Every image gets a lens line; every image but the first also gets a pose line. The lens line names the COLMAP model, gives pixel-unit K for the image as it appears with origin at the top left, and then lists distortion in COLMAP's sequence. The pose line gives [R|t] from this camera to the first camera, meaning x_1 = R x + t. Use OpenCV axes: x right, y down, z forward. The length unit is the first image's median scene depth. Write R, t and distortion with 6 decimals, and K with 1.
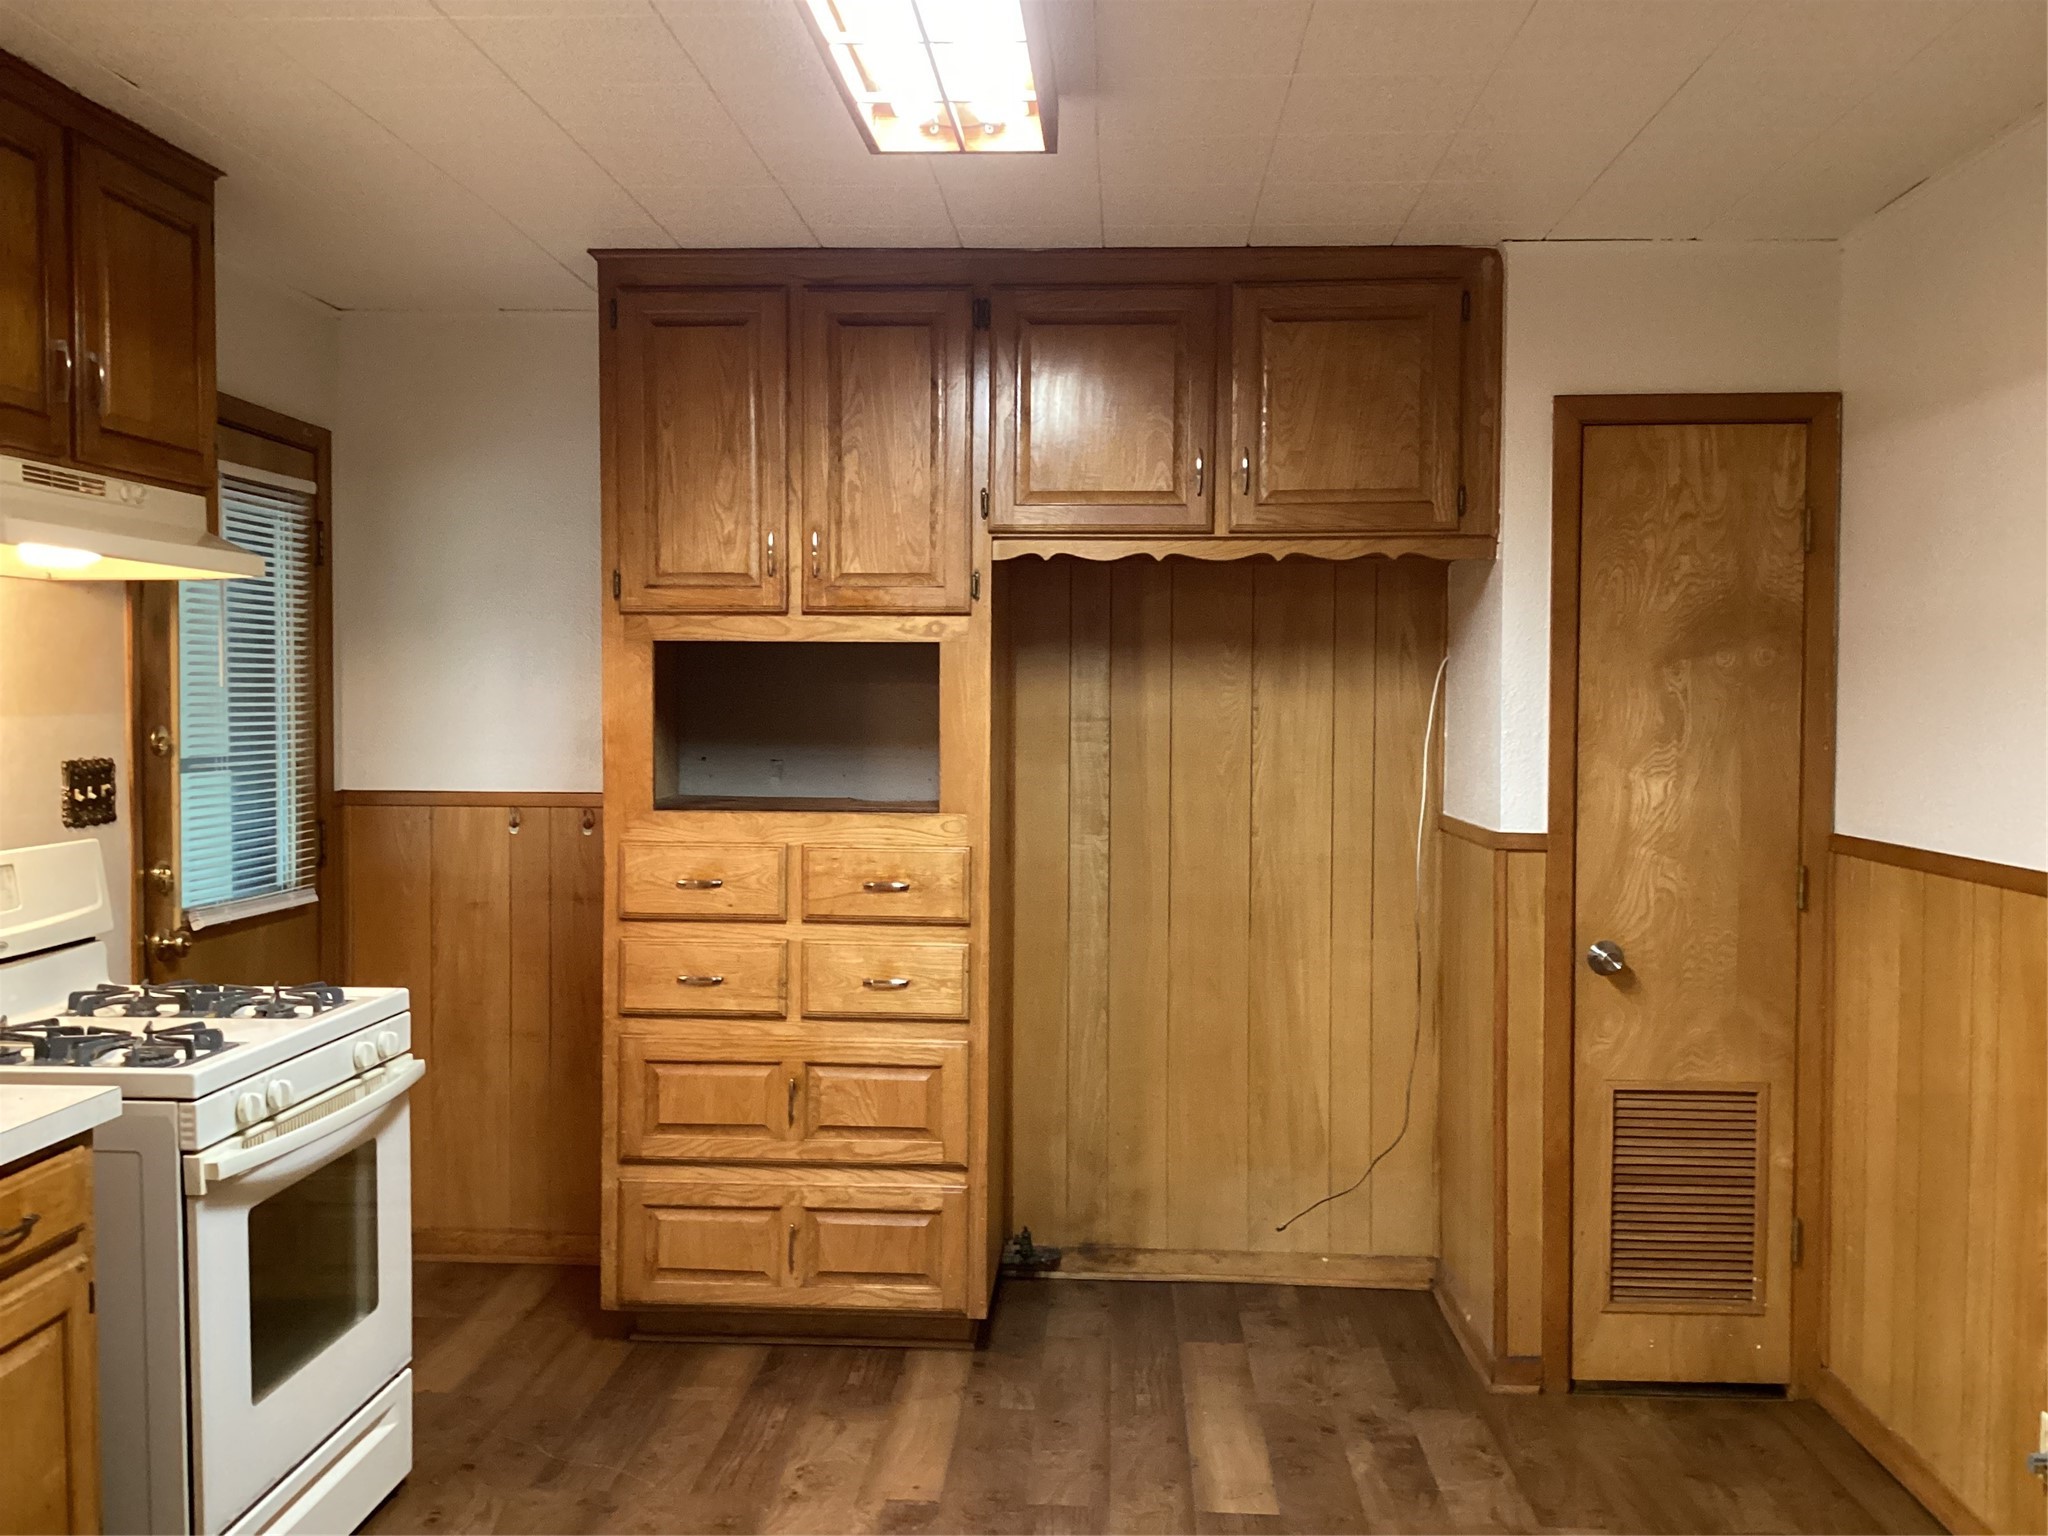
lens RADIAL K [[1871.1, 0, 1024.0], [0, 1871.1, 768.0], [0, 0, 1]] dist [0.008335, 0.004628]
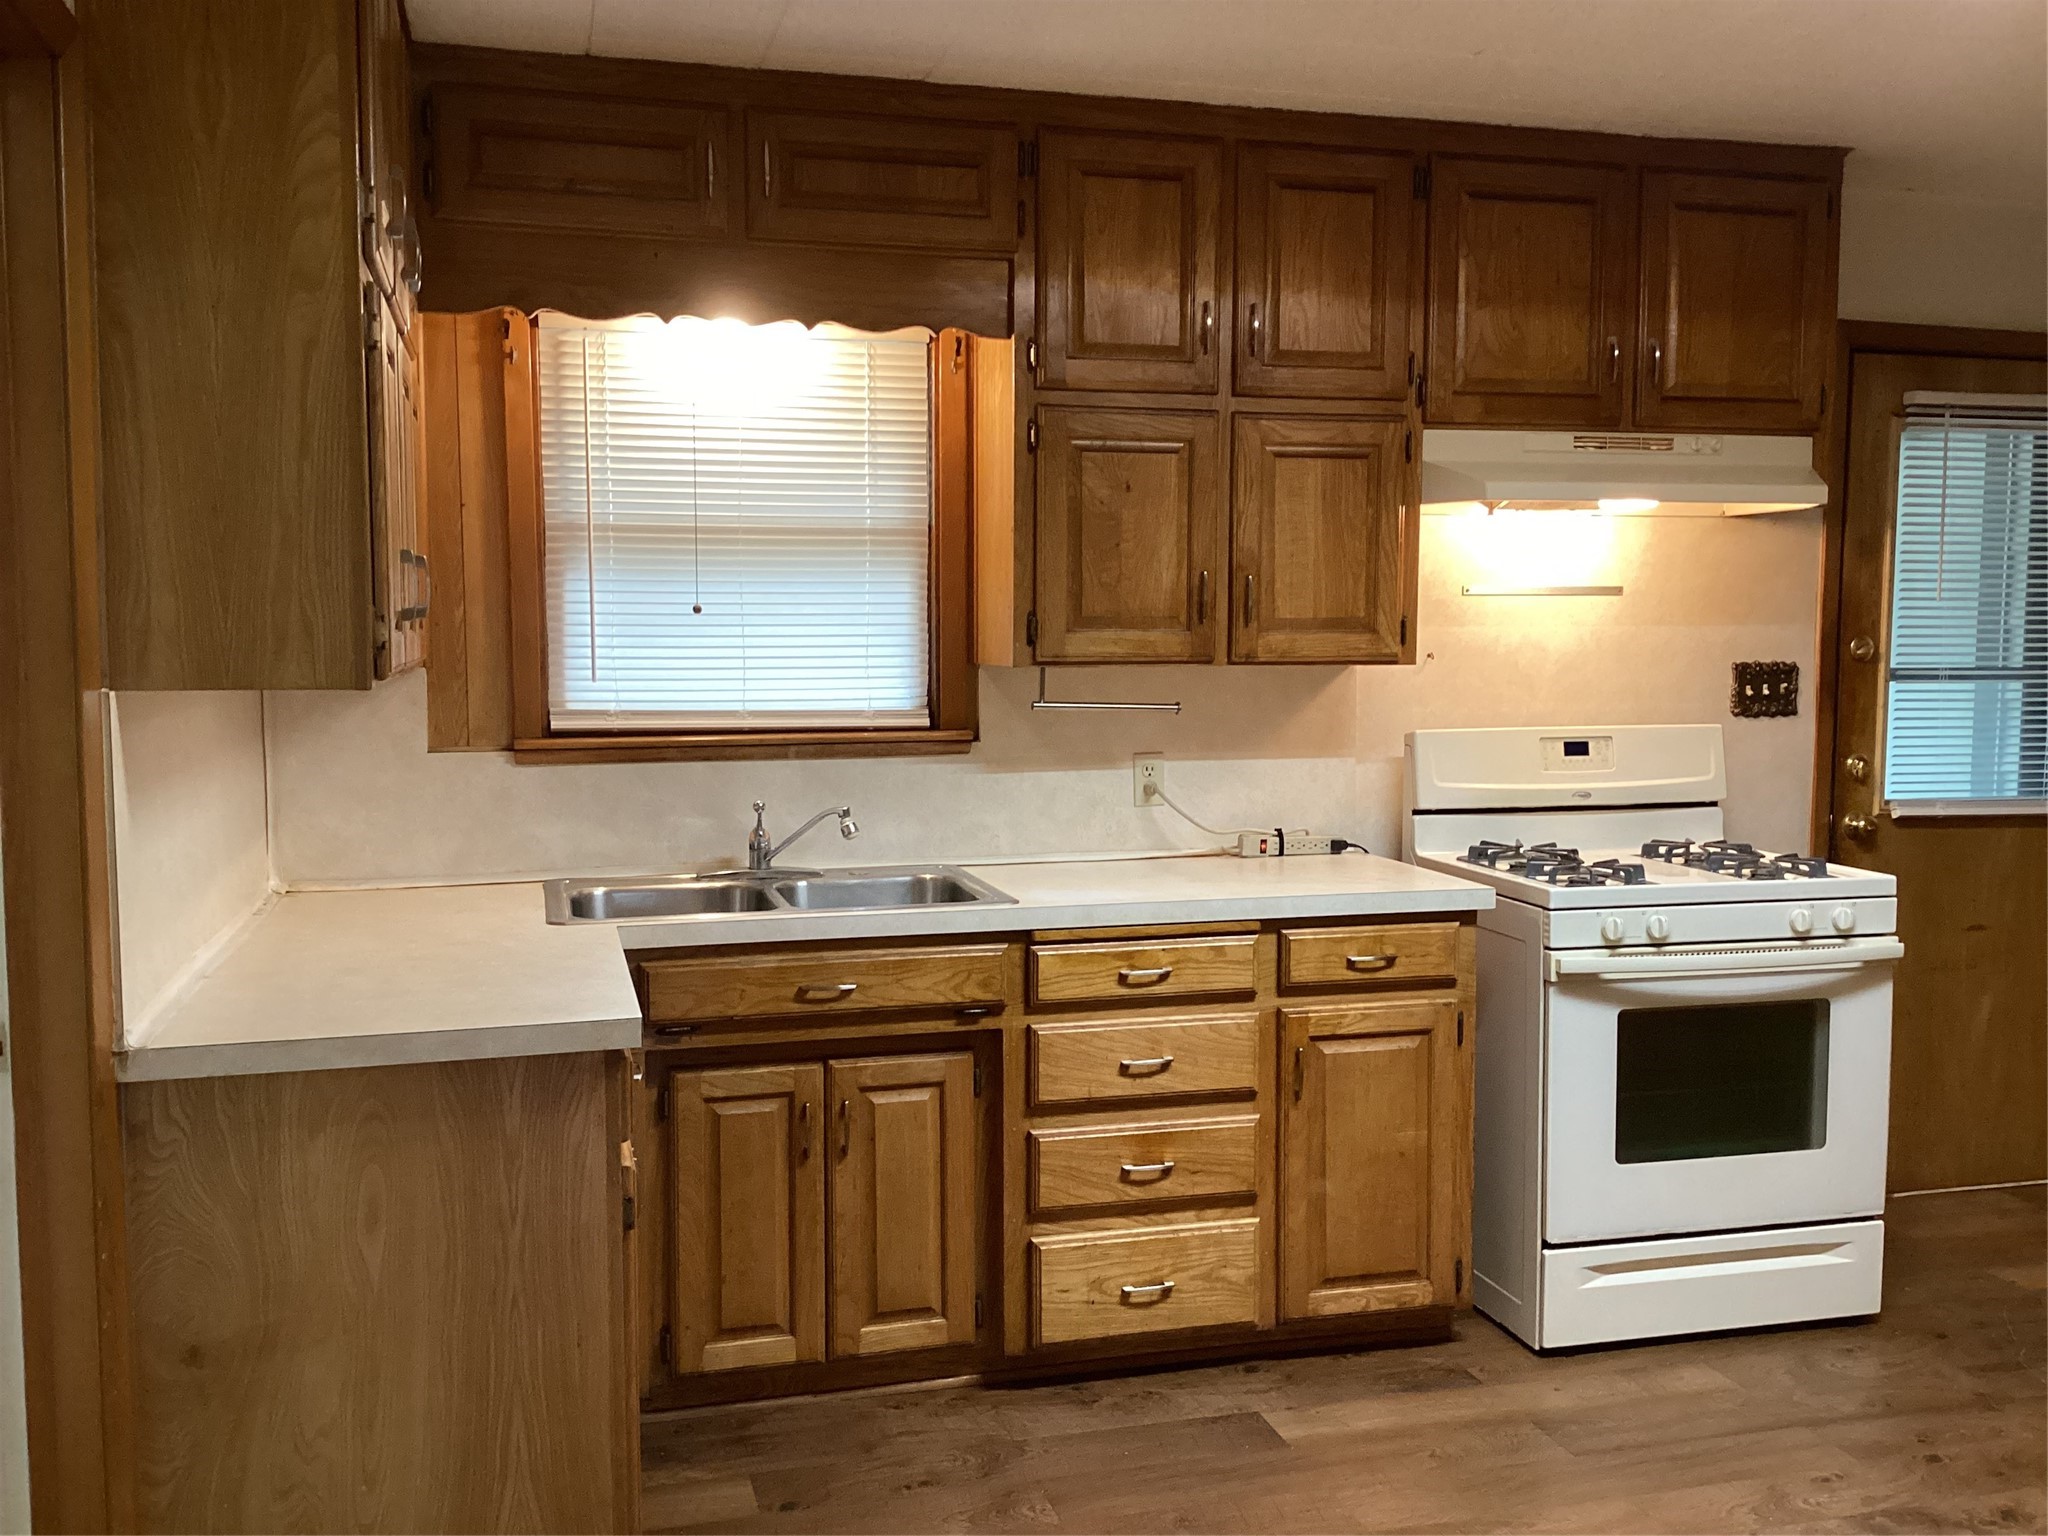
lens RADIAL K [[1871.1, 0, 1024.0], [0, 1871.1, 768.0], [0, 0, 1]] dist [0.008335, 0.004628]
pose [[0.313254, 0.072694, -0.946883, 0.524104], [-0.037847, 0.997230, 0.064038, 0.004321], [0.948915, 0.015777, 0.315137, 0.169542]]
